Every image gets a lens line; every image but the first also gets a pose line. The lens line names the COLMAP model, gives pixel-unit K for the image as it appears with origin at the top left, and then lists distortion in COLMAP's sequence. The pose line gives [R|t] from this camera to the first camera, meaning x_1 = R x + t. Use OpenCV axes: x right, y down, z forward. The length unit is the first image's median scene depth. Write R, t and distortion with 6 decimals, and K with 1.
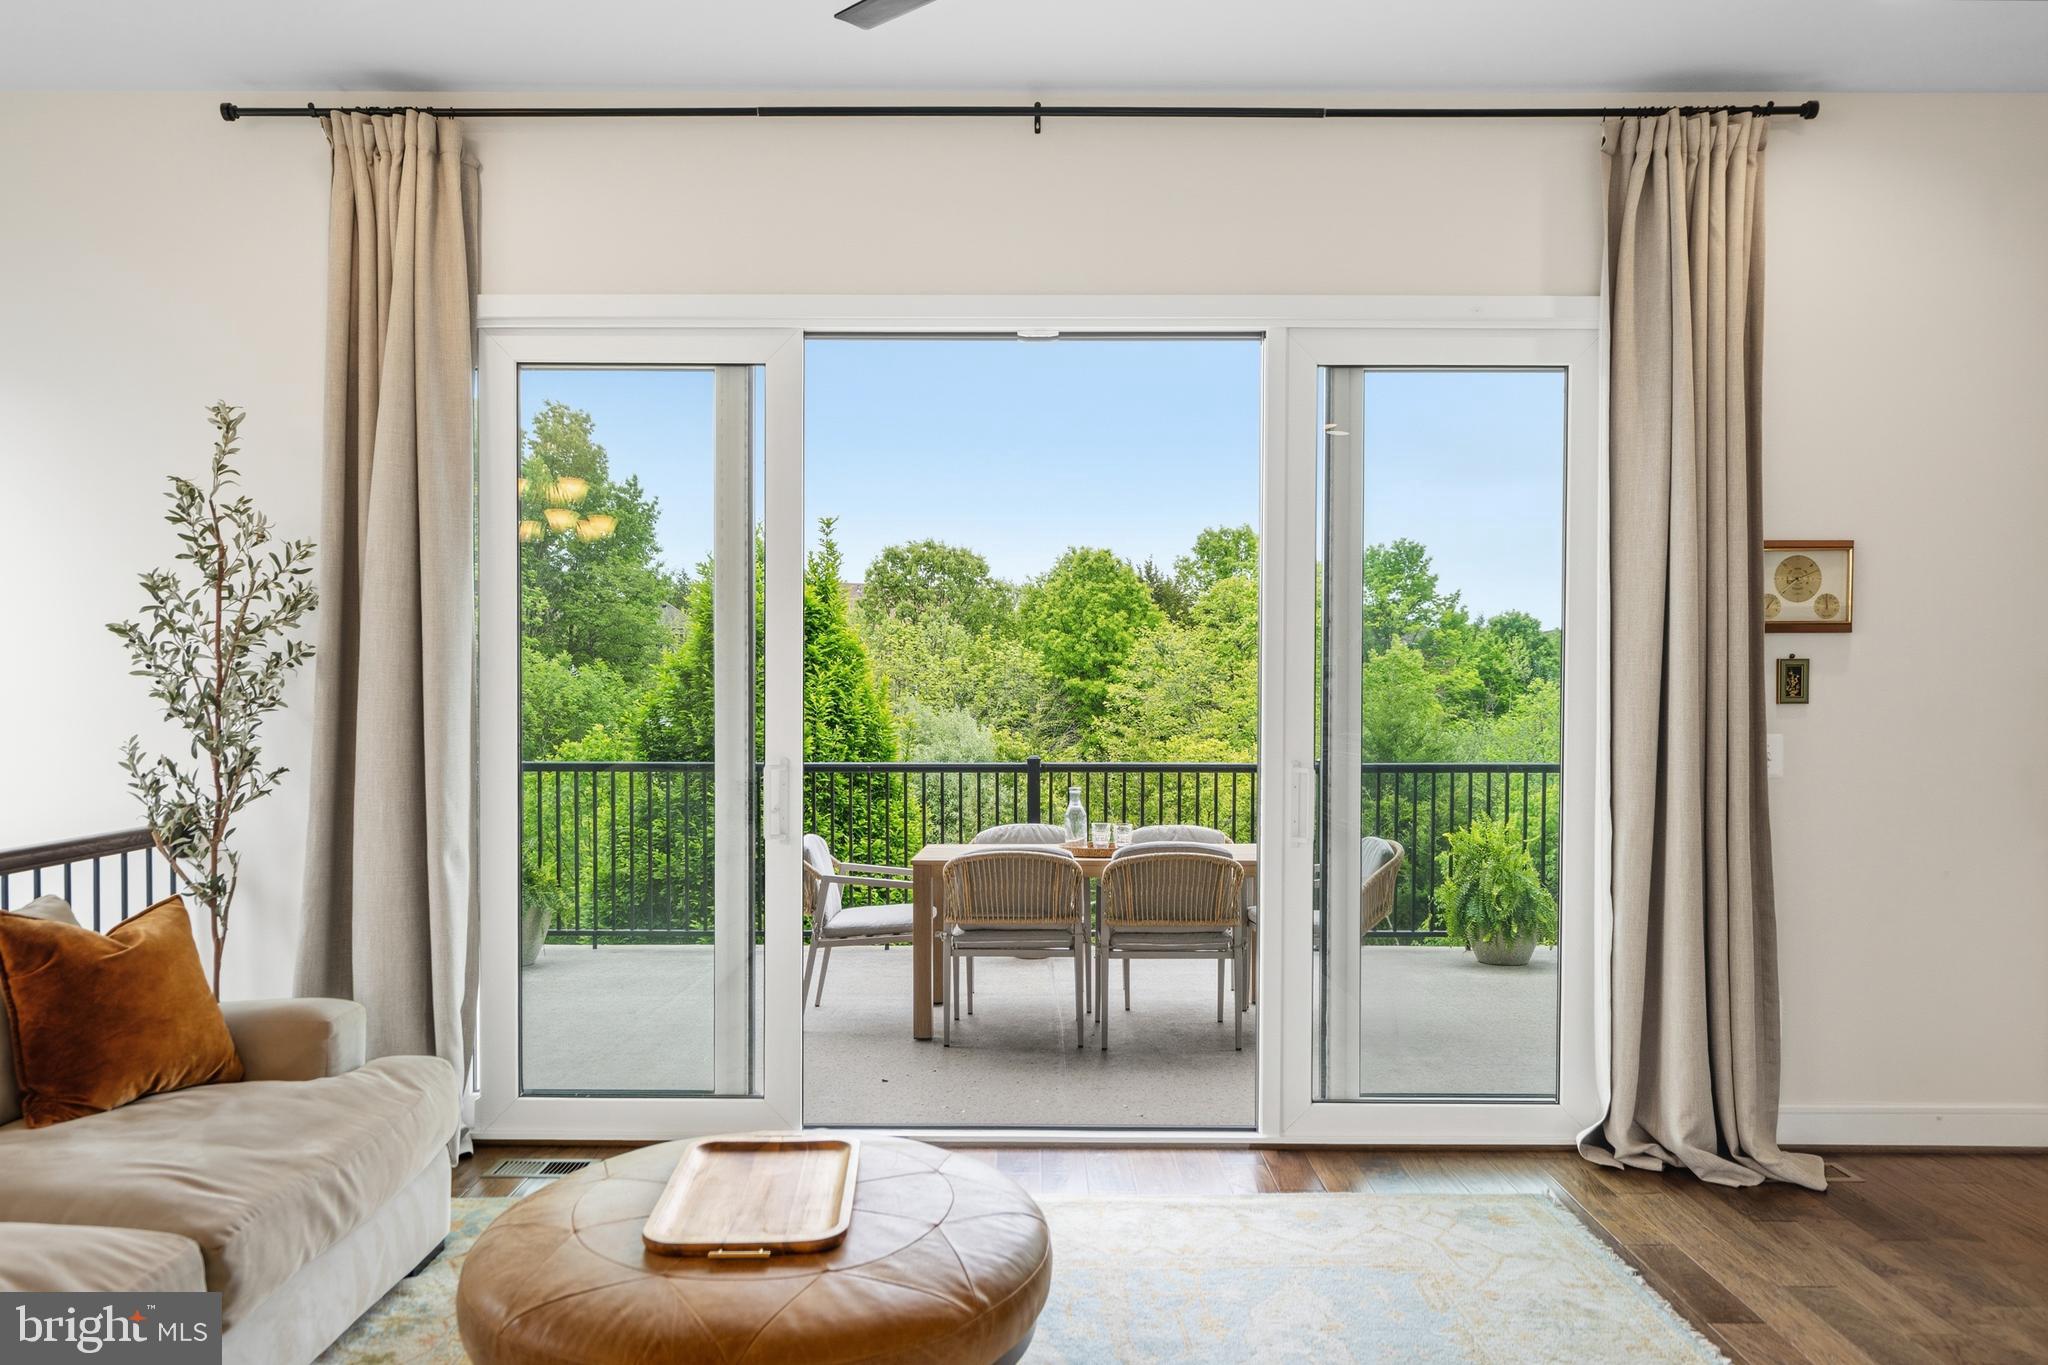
lens RADIAL K [[1353.5, 0, 1023.7], [0, 1353.5, 713.6], [0, 0, 1]] dist [-0.000706, 0.003322]
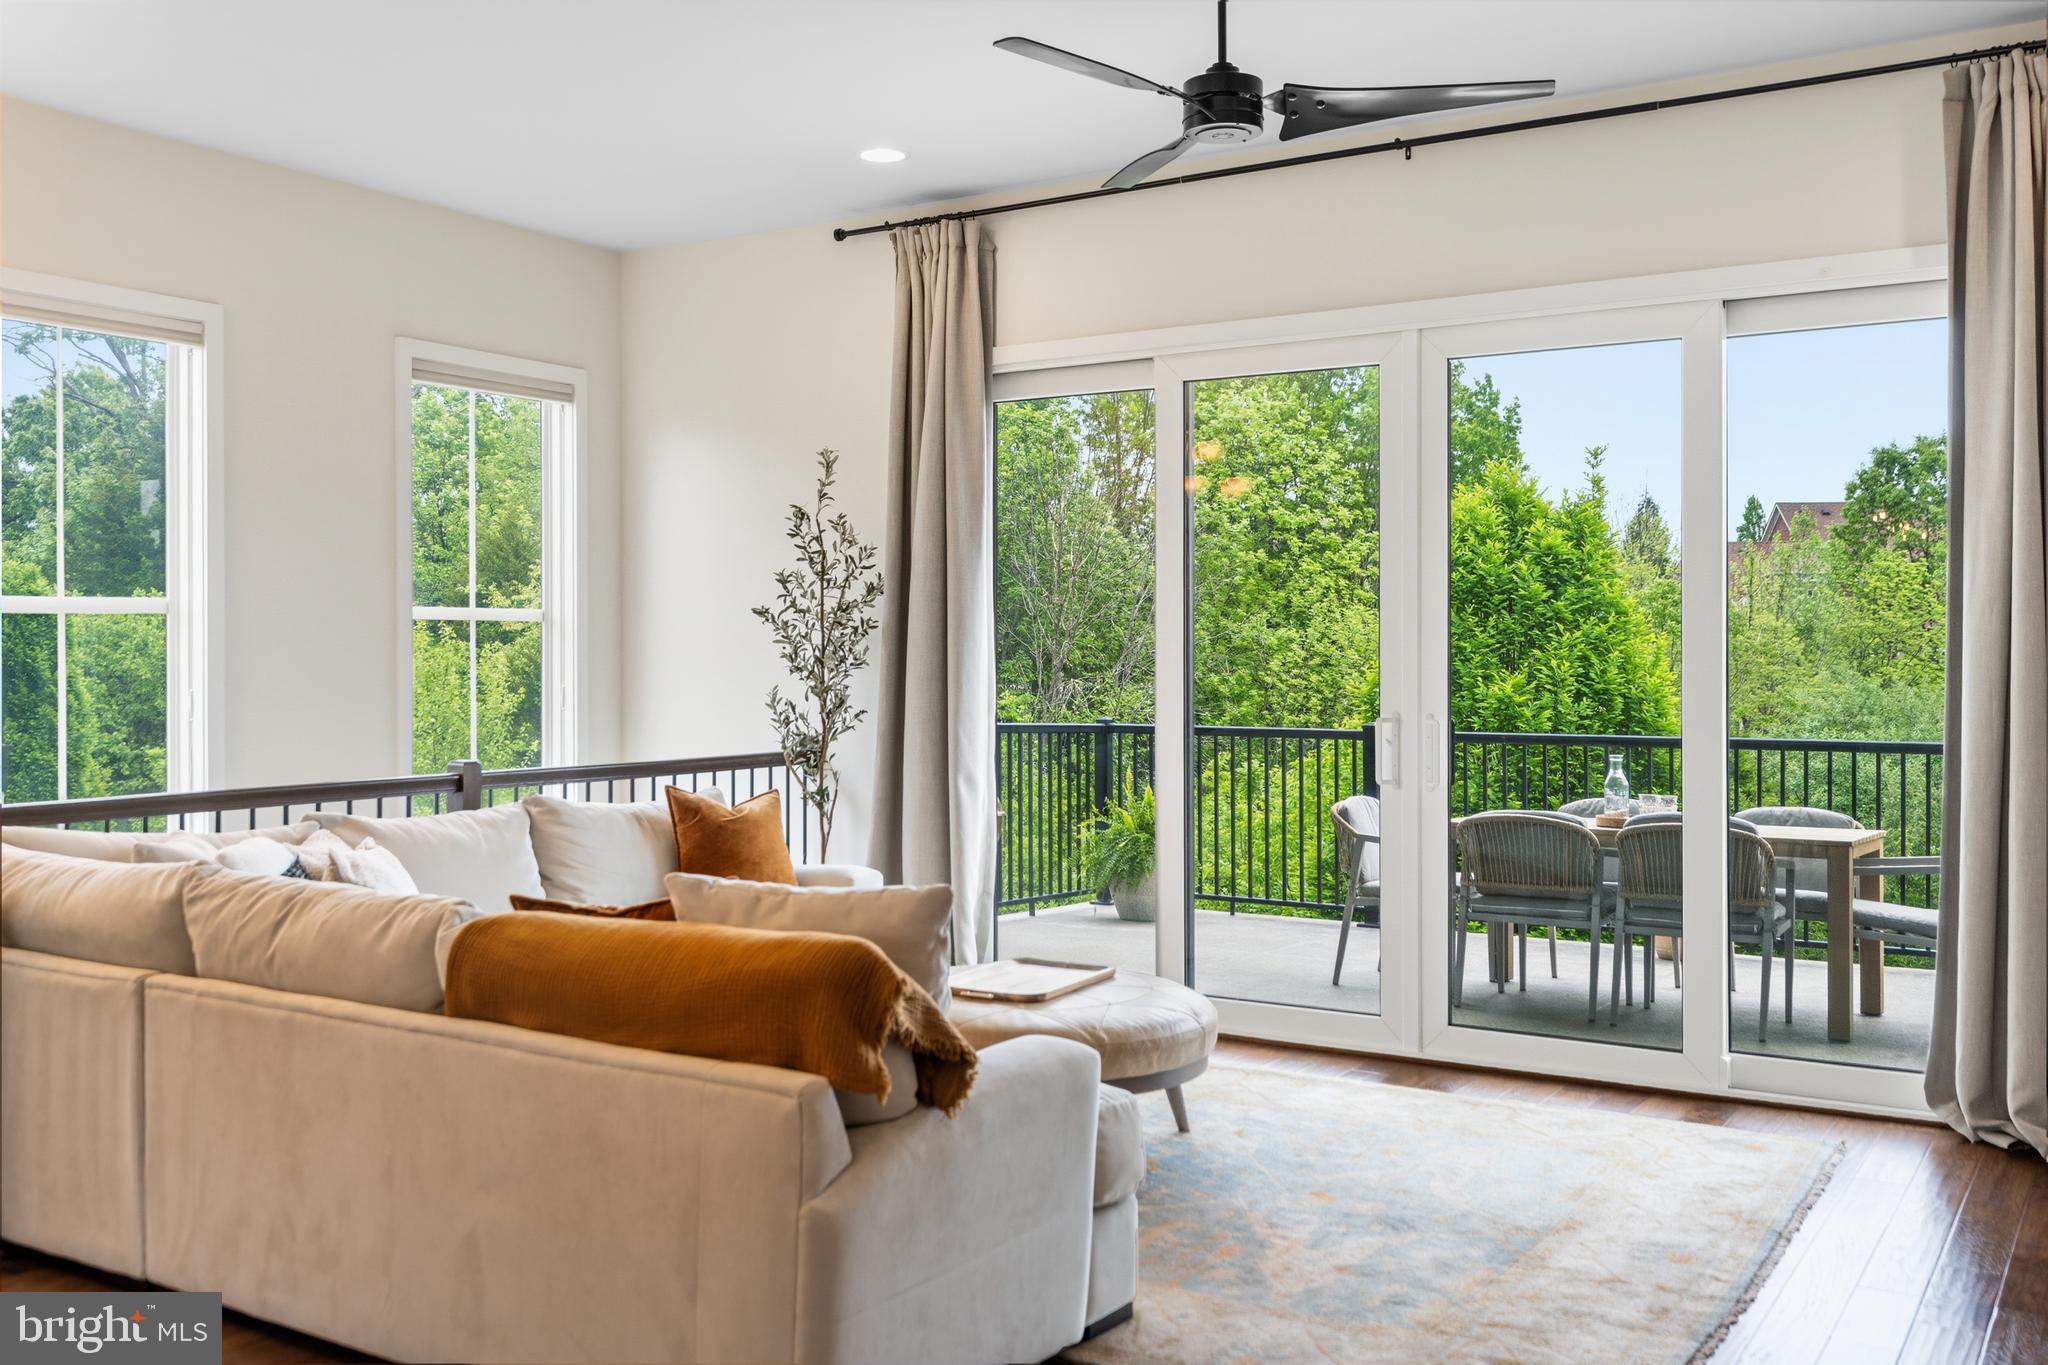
lens RADIAL K [[1832.0, 0, 998.7], [0, 1832.0, 649.1], [0, 0, 1]] dist [0.004487, 0.012111]
pose [[0.841101, -0.004262, -0.540861, 0.565009], [-0.007715, 0.999773, -0.019876, 0.014300], [0.540823, 0.020890, 0.840877, -0.479574]]
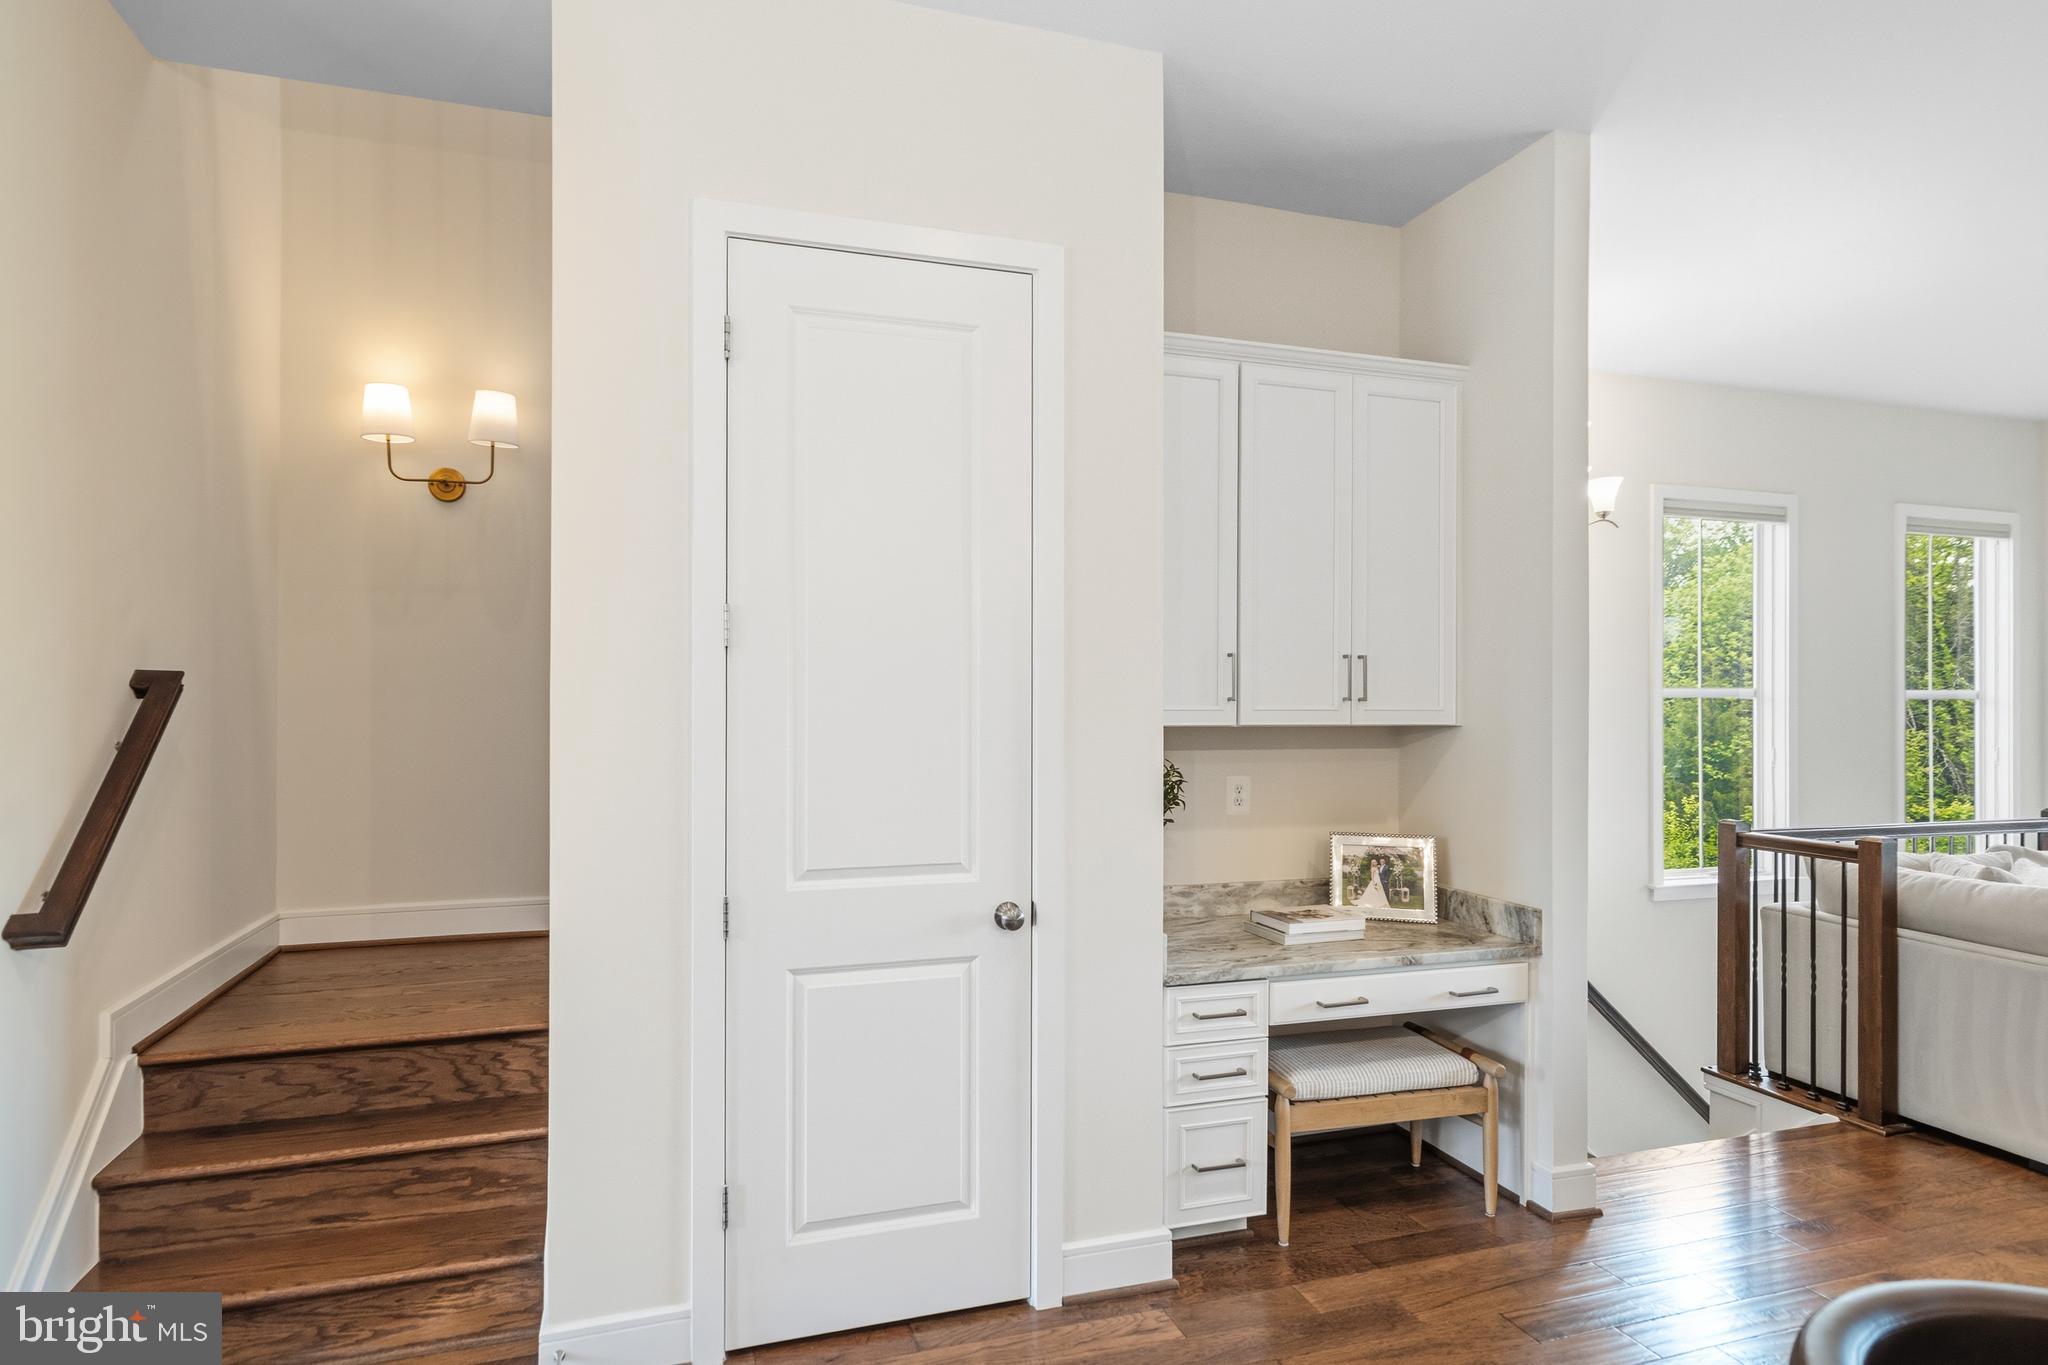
lens RADIAL K [[1122.4, 0, 1014.3], [0, 1122.4, 690.0], [0, 0, 1]] dist [0.011294, -0.001066]
pose [[0.320539, -0.003993, -0.947227, 0.206787], [-0.023970, 0.999637, -0.012325, -0.009844], [0.946932, 0.026656, 0.320327, -0.977006]]
